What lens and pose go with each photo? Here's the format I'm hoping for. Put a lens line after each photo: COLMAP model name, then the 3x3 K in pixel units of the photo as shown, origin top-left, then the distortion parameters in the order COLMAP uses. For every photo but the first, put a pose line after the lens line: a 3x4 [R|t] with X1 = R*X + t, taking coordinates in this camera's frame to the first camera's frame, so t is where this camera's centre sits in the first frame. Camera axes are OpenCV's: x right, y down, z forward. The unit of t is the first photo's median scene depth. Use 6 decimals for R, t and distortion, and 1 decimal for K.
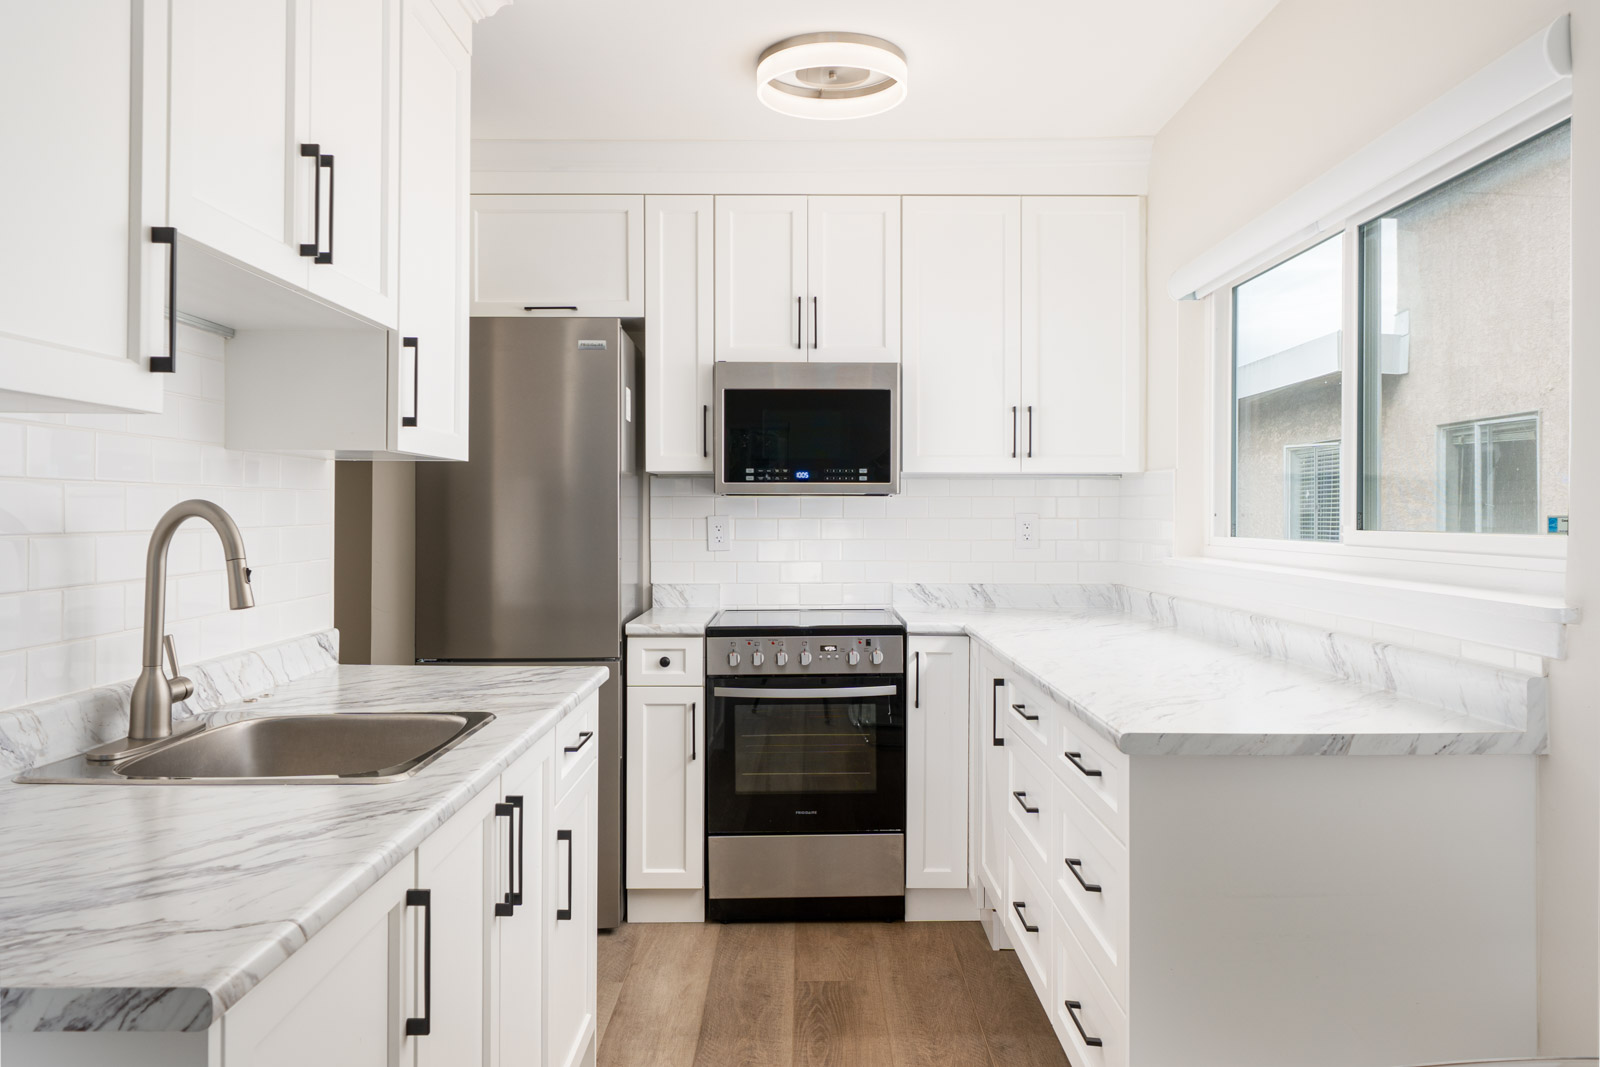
lens RADIAL K [[1091.1, 0, 801.8], [0, 1091.1, 525.9], [0, 0, 1]] dist [-0.010726, 0.000104]
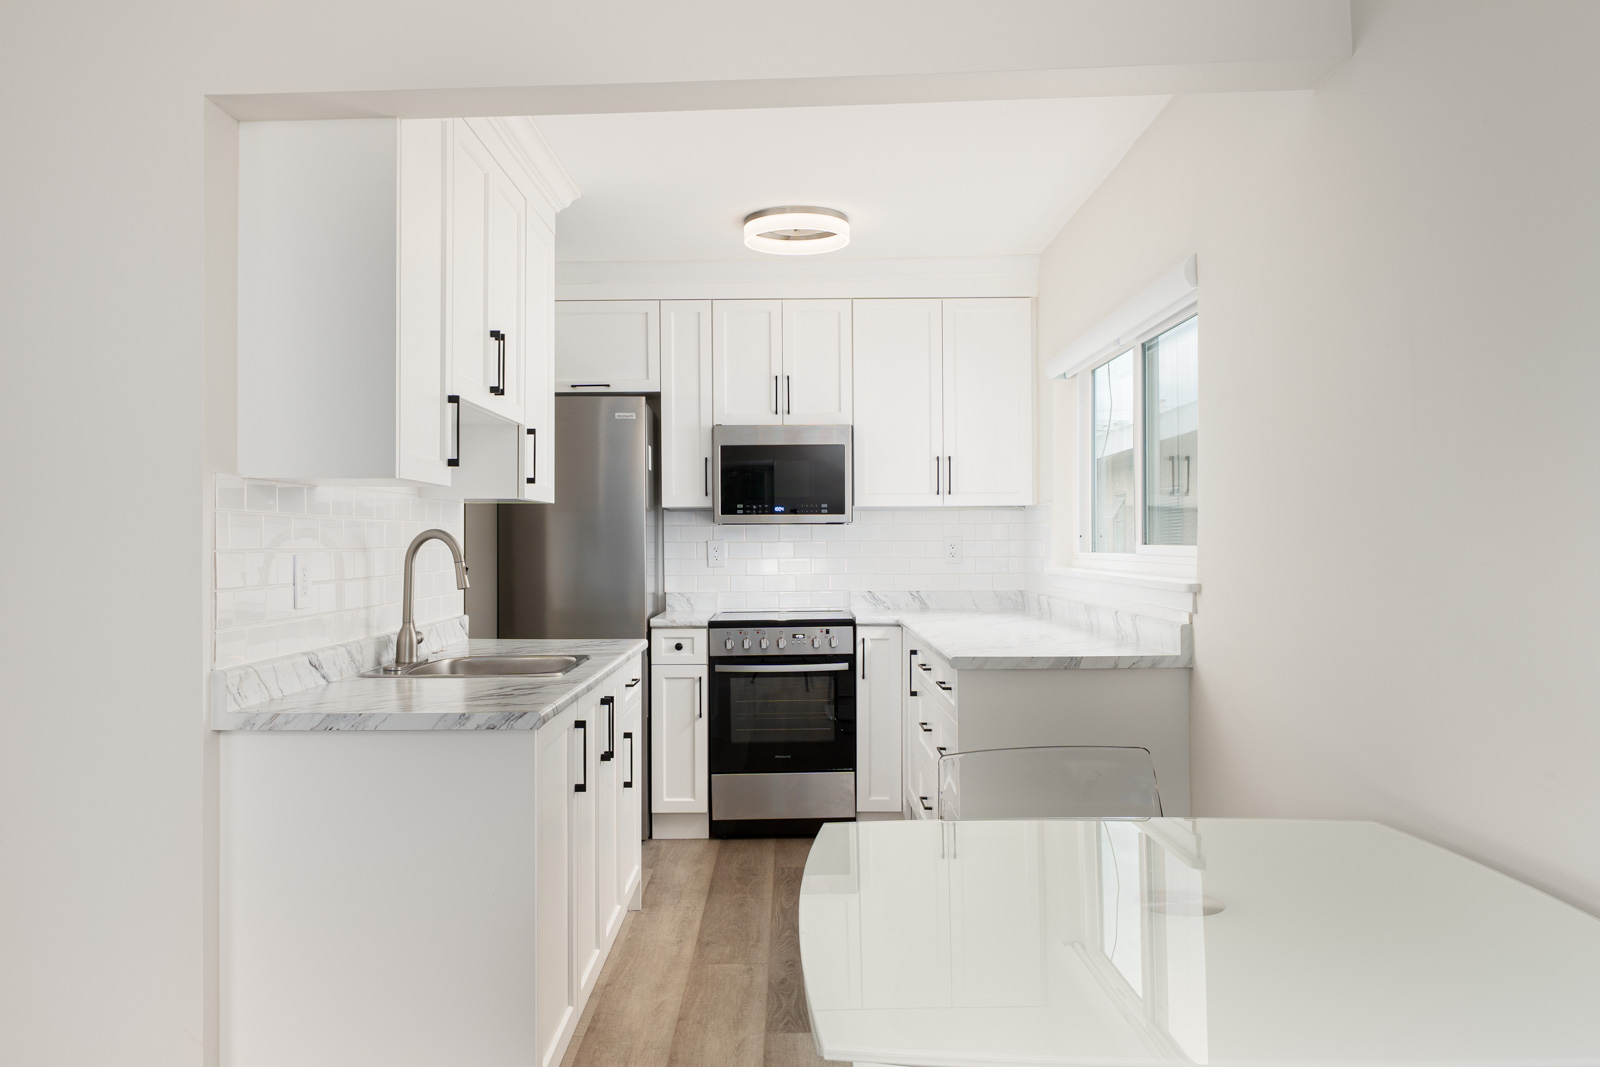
lens RADIAL K [[1185.2, 0, 802.9], [0, 1185.2, 532.8], [0, 0, 1]] dist [-0.002321, -0.004719]
pose [[0.999944, -0.006813, 0.008137, 0.021729], [0.006972, 0.999783, -0.019633, 0.014255], [-0.008001, 0.019689, 0.999774, -0.563871]]
